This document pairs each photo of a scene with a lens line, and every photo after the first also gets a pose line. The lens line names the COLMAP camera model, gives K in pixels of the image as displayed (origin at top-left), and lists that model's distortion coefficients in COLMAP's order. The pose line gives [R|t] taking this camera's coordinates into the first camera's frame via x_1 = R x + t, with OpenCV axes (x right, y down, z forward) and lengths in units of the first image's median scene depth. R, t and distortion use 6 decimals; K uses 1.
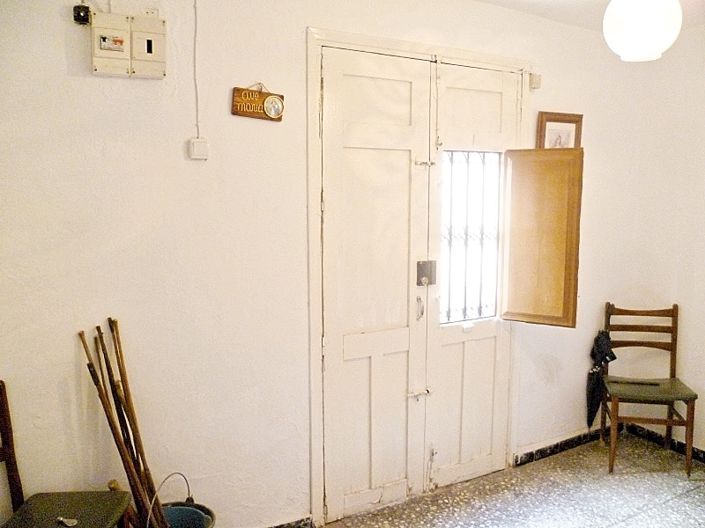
lens RADIAL K [[582.6, 0, 348.3], [0, 582.6, 263.3], [0, 0, 1]] dist [-0.090273, 0.020968]
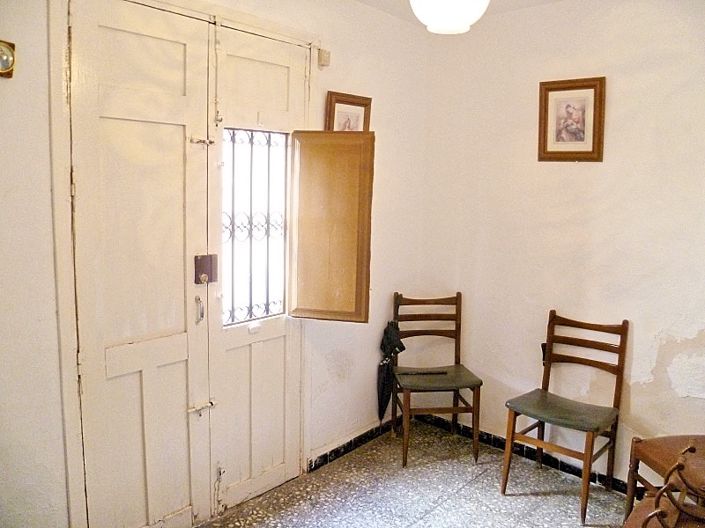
lens RADIAL K [[582.6, 0, 347.8], [0, 582.6, 266.3], [0, 0, 1]] dist [-0.090273, 0.020968]
pose [[0.931975, -0.024424, 0.361699, 0.018836], [0.013459, 0.999371, 0.032805, -0.012512], [-0.362272, -0.025706, 0.931718, 0.116805]]
